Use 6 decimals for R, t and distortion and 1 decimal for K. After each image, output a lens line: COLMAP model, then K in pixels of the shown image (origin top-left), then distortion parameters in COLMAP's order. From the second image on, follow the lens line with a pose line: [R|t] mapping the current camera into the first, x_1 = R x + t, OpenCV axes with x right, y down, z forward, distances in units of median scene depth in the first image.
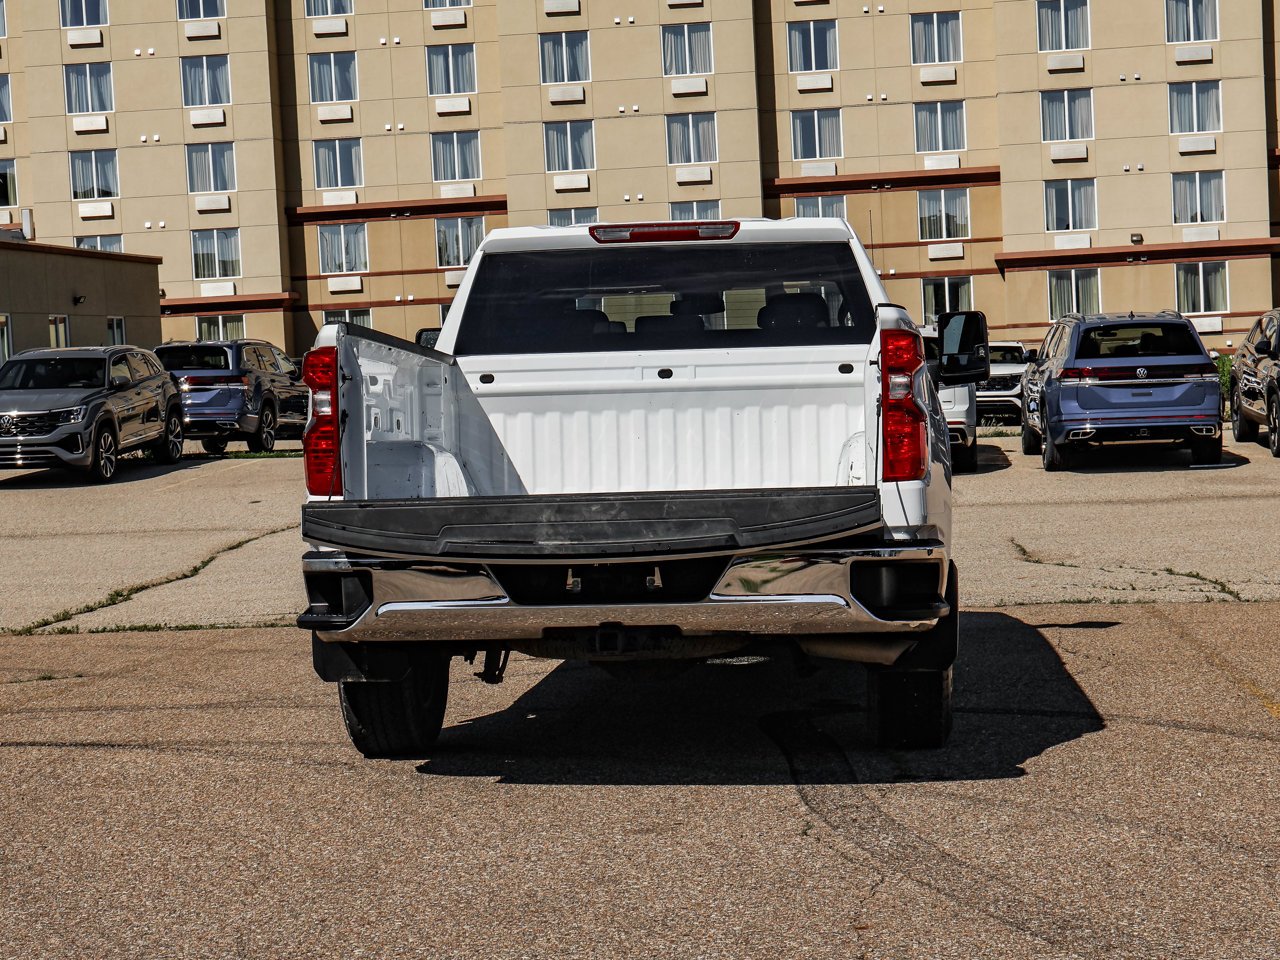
lens RADIAL K [[2362.0, 0, 626.0], [0, 2362.0, 501.0], [0, 0, 1]] dist [0.004684, 0.024675]
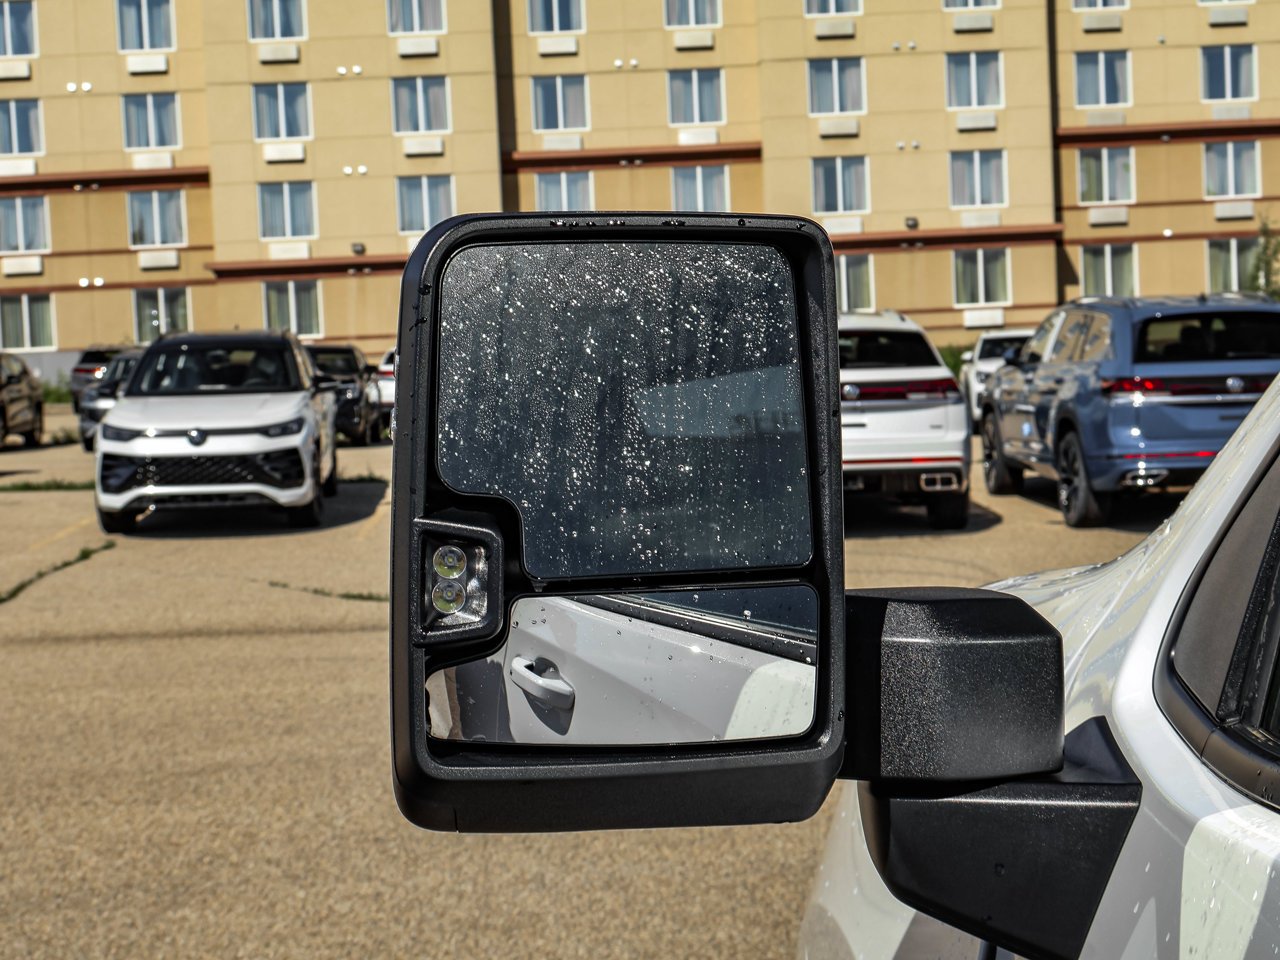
lens RADIAL K [[2362.5, 0, 622.3], [0, 2362.5, 480.7], [0, 0, 1]] dist [0.015670, -0.109342]
pose [[0.991750, -0.002511, 0.128164, -0.011464], [0.003162, 0.999983, -0.004878, -0.007402], [-0.128149, 0.005243, 0.991741, 0.108374]]
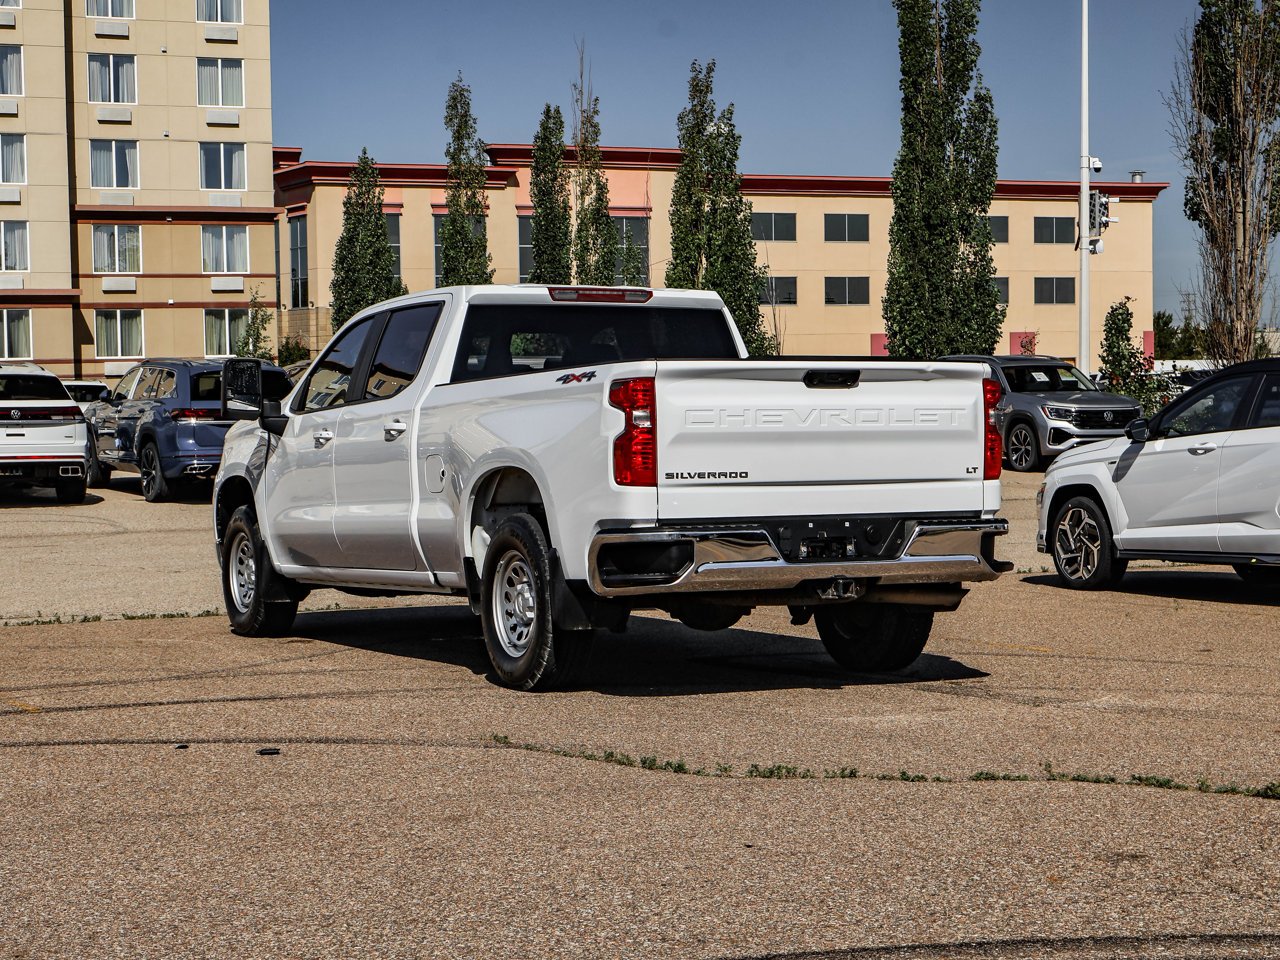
lens RADIAL K [[2362.5, 0, 622.3], [0, 2362.5, 480.7], [0, 0, 1]] dist [0.015670, -0.109342]
pose [[0.851018, 0.011086, 0.525020, -0.065231], [0.003862, 0.999618, -0.027367, 0.002430], [-0.525123, 0.025317, 0.850650, -0.011439]]
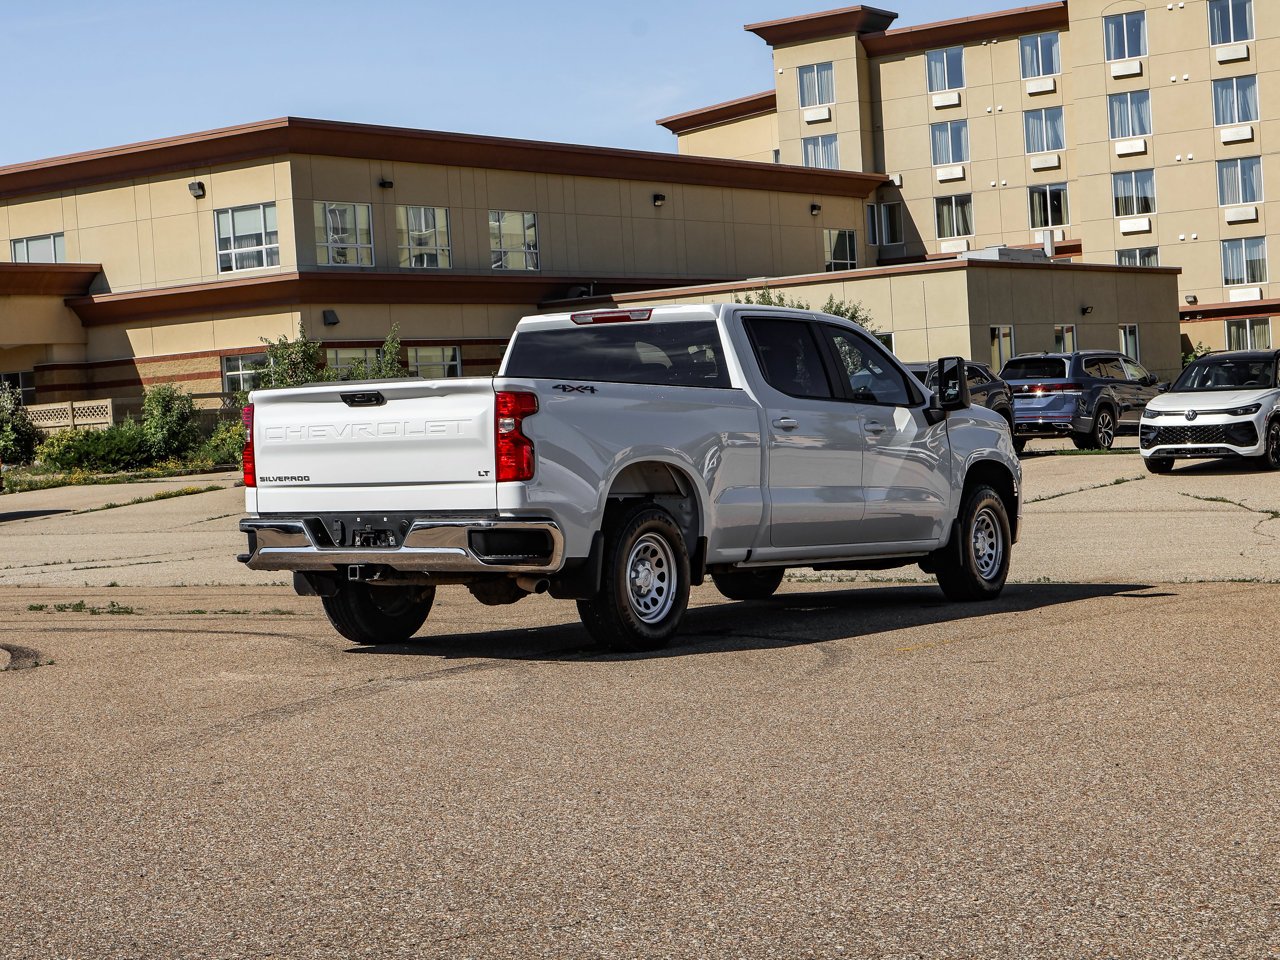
lens RADIAL K [[2256.4, 0, 640.0], [0, 2256.4, 480.0], [0, 0, 1]] dist [-0.013119, -0.091764]
pose [[0.880616, 0.008117, -0.473762, 0.071691], [-0.010472, 0.999942, -0.002332, -0.000512], [0.473716, 0.007015, 0.880650, -0.027340]]
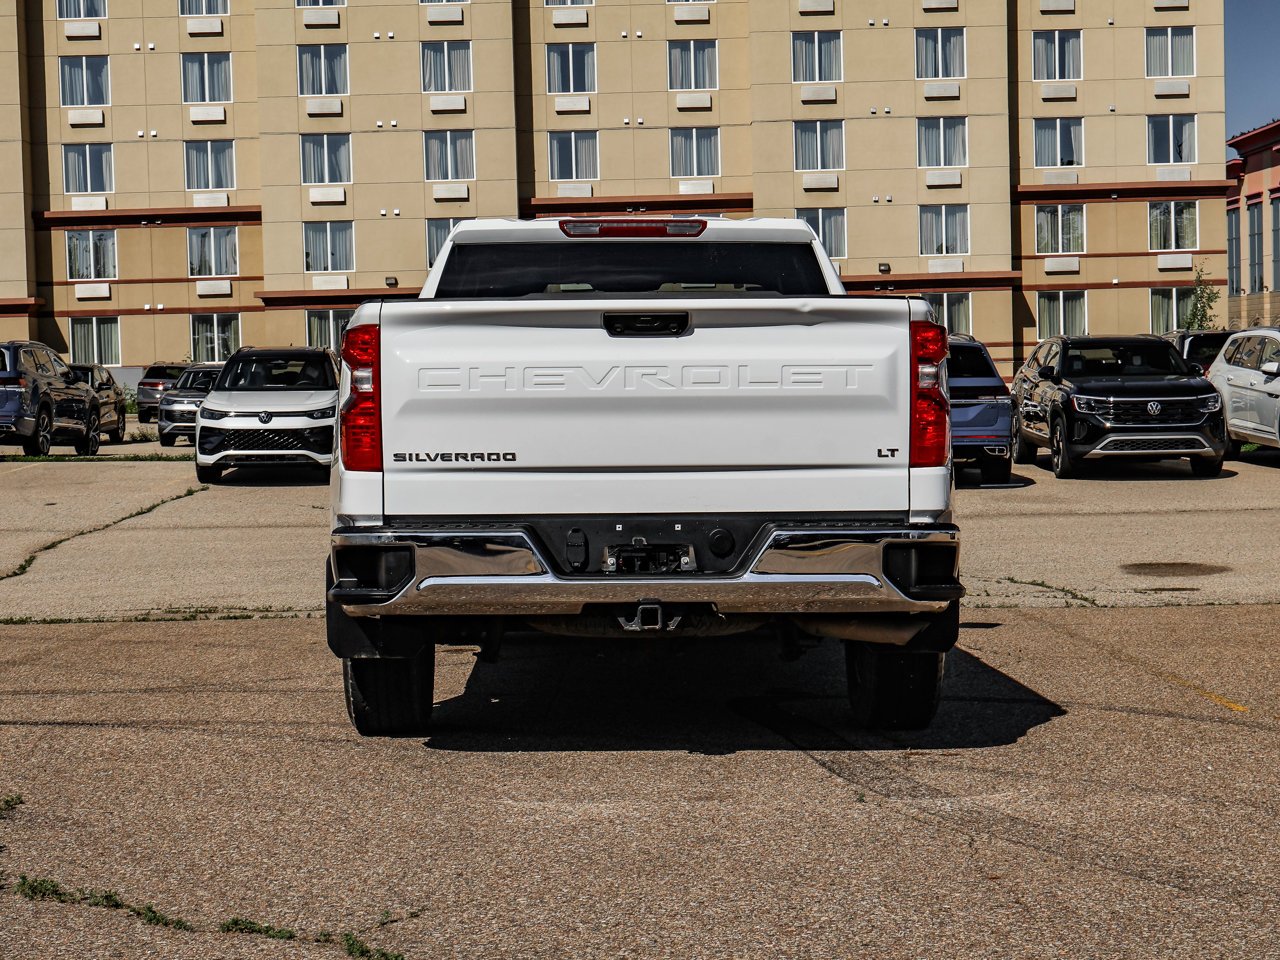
lens RADIAL K [[2362.5, 0, 622.3], [0, 2362.5, 480.7], [0, 0, 1]] dist [0.015670, -0.109342]
pose [[0.993413, 0.018970, 0.113006, -0.010116], [-0.017016, 0.999689, -0.018236, 0.001421], [-0.113317, 0.016193, 0.993427, -0.001519]]
